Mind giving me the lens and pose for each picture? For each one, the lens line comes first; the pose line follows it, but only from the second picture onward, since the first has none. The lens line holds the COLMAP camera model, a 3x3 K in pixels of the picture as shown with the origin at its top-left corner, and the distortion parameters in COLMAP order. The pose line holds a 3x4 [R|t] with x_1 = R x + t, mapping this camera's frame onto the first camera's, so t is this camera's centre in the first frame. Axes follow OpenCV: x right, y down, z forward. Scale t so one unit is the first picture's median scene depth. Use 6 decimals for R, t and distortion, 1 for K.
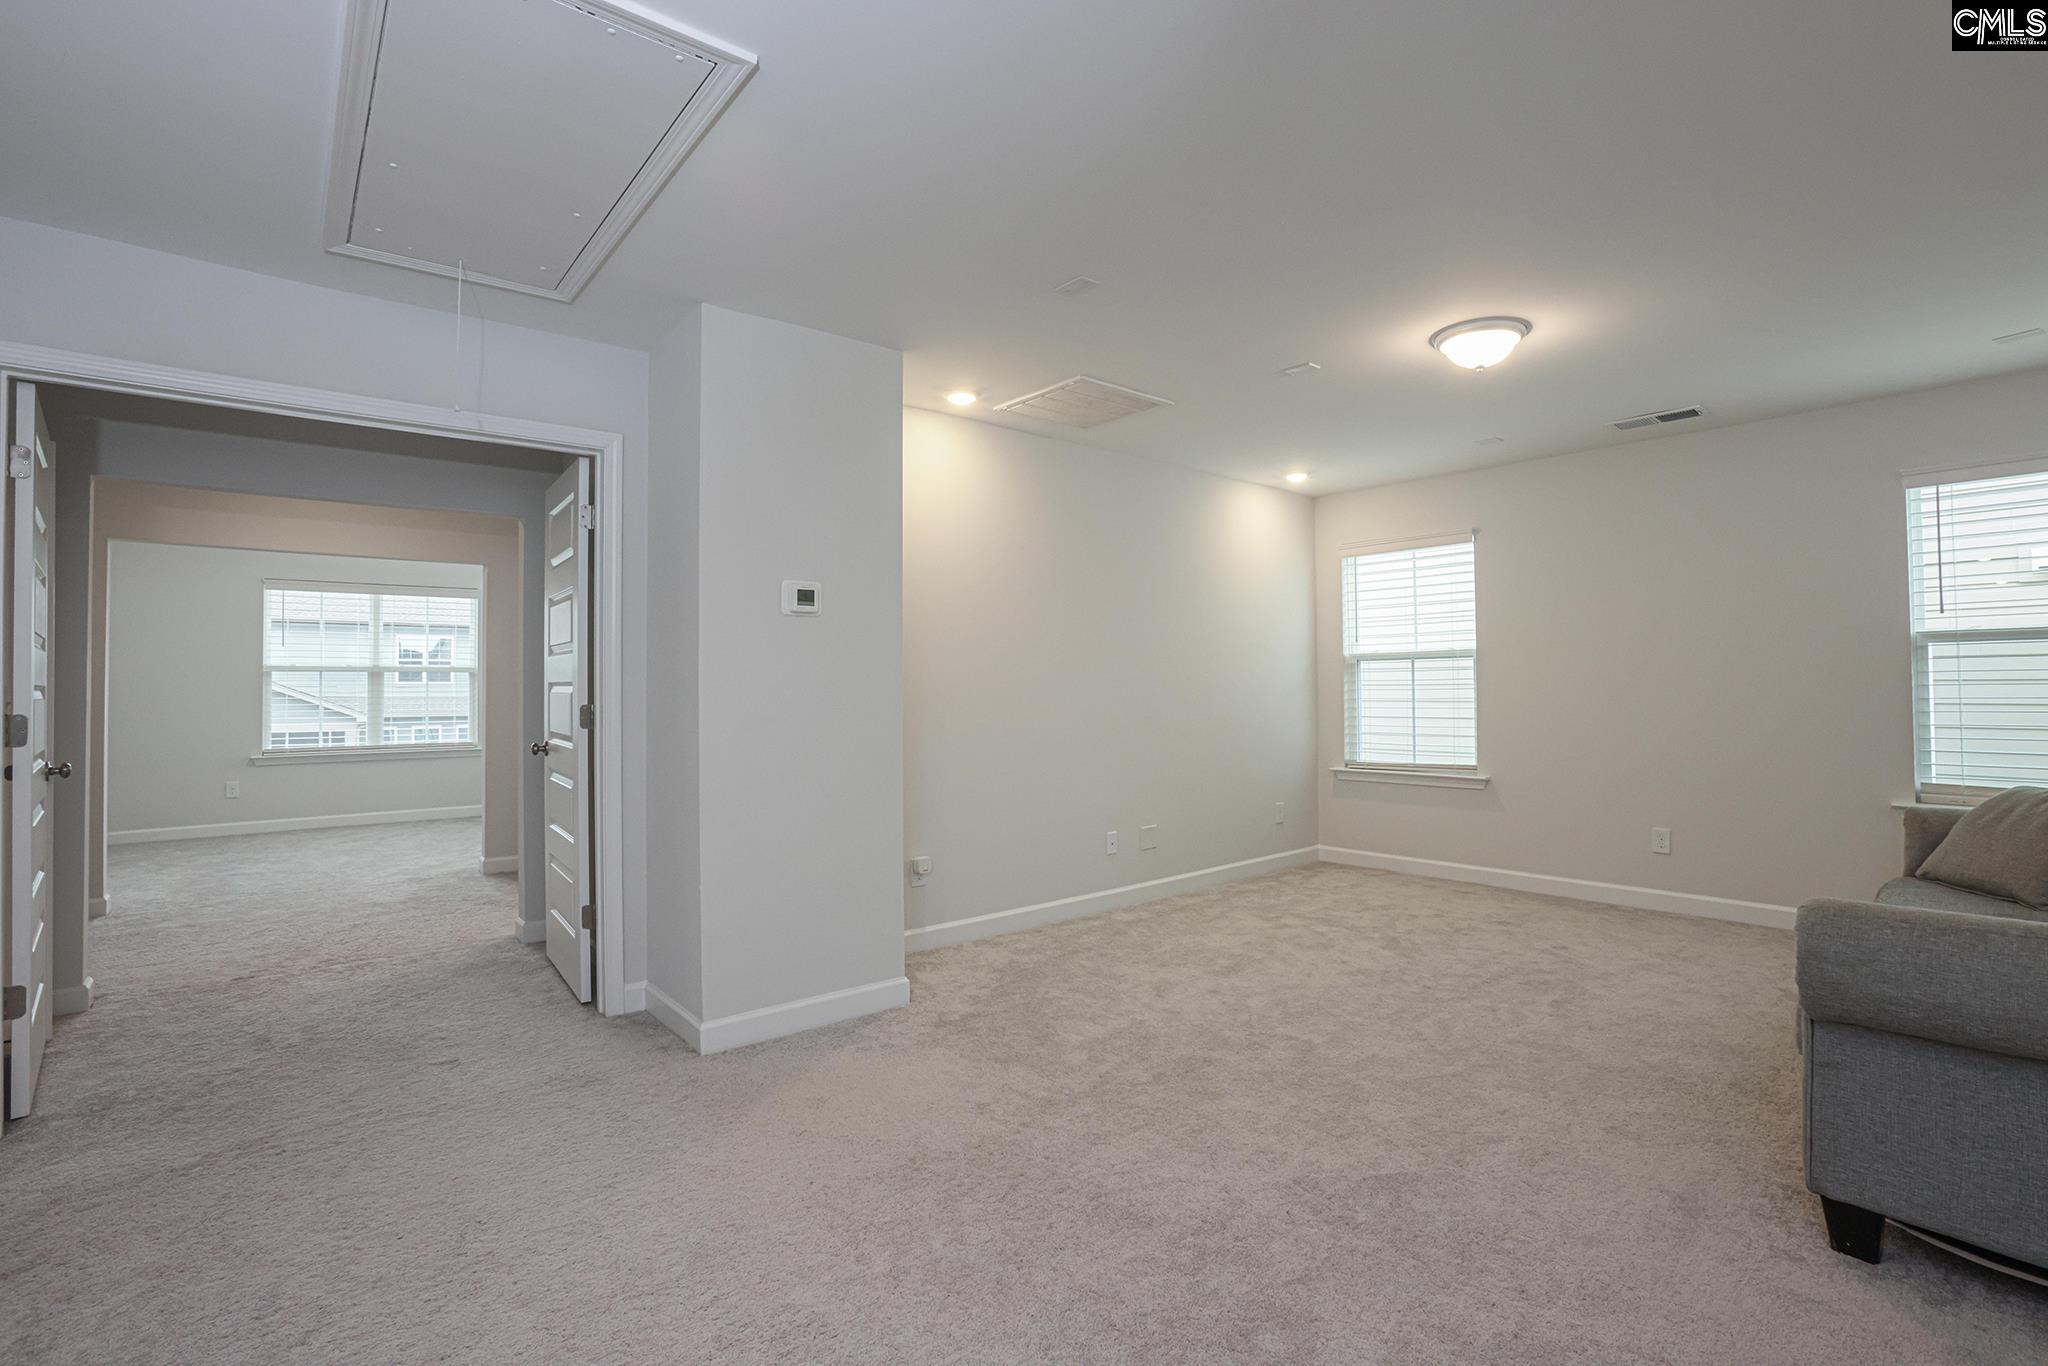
lens RADIAL K [[927.5, 0, 1019.8], [0, 927.5, 665.4], [0, 0, 1]] dist [-0.056841, 0.019375]
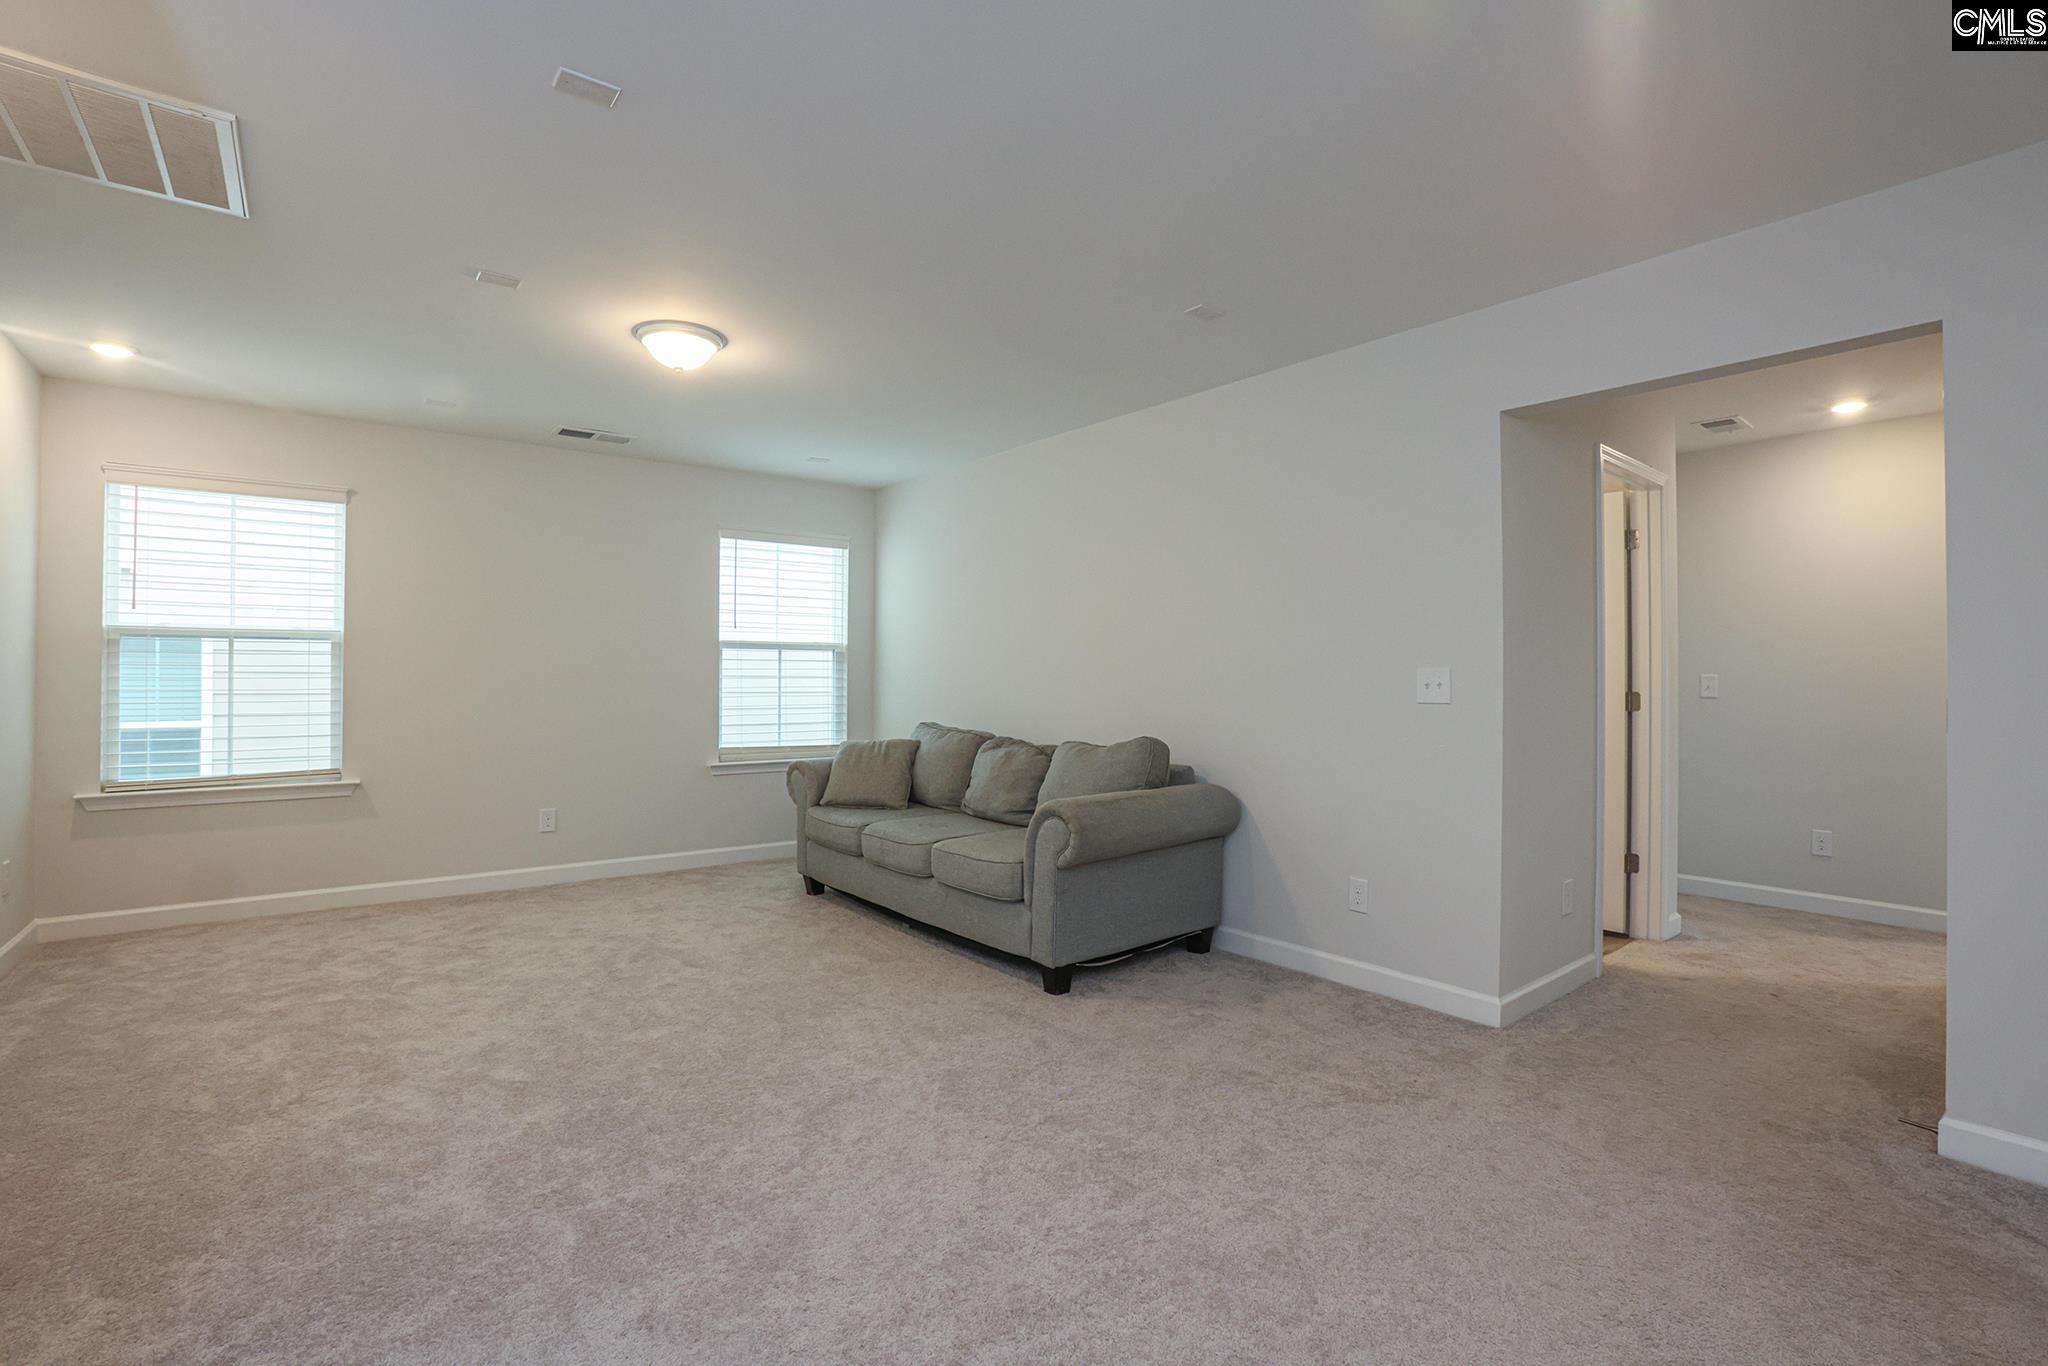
lens RADIAL K [[937.3, 0, 1025.5], [0, 937.3, 668.4], [0, 0, 1]] dist [-0.077910, 0.035932]
pose [[0.032460, 0.017864, 0.999313, -0.319944], [-0.029350, 0.999426, -0.016913, 0.012451], [-0.999042, -0.028781, 0.032965, 0.344262]]
